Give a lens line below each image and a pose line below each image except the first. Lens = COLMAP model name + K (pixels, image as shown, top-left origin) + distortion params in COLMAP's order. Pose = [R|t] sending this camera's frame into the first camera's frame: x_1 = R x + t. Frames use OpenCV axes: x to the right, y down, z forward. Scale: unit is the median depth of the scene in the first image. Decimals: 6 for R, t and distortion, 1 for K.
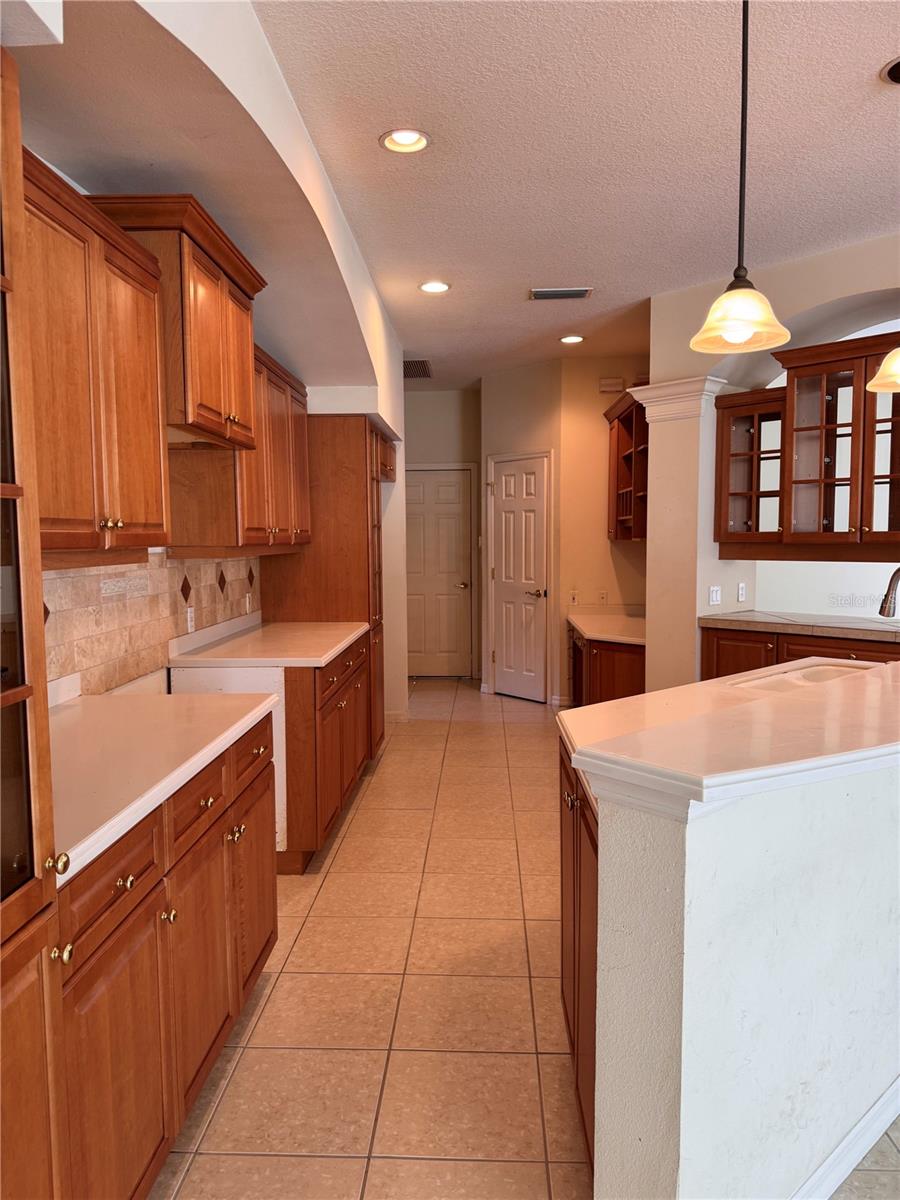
lens RADIAL K [[845.7, 0, 453.1], [0, 845.7, 600.2], [0, 0, 1]] dist [0.051522, -0.016530]
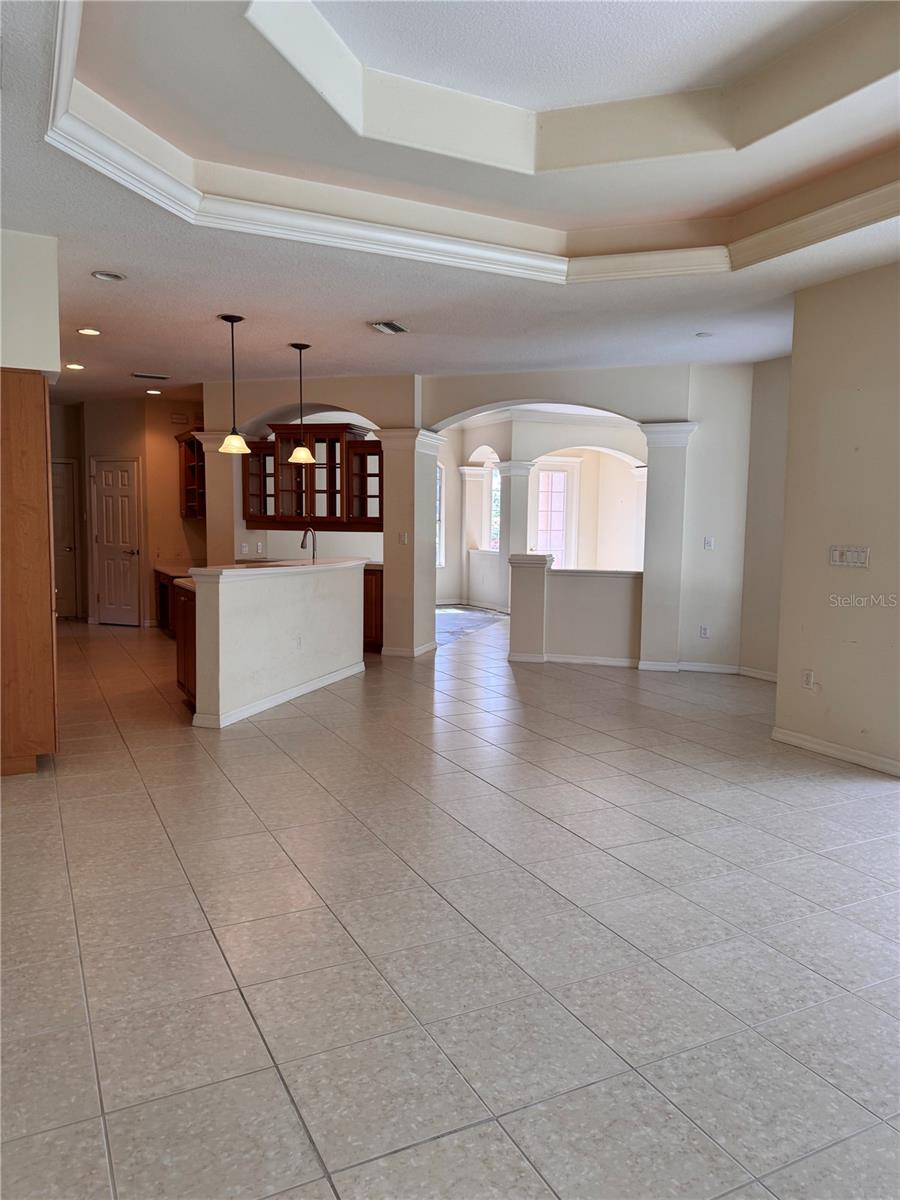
lens RADIAL K [[845.7, 0, 456.2], [0, 845.7, 609.5], [0, 0, 1]] dist [0.051522, -0.016530]
pose [[0.873060, -0.032703, 0.486514, -0.136680], [0.015741, 0.999119, 0.038912, 0.043820], [-0.487358, -0.026315, 0.872806, -0.598243]]
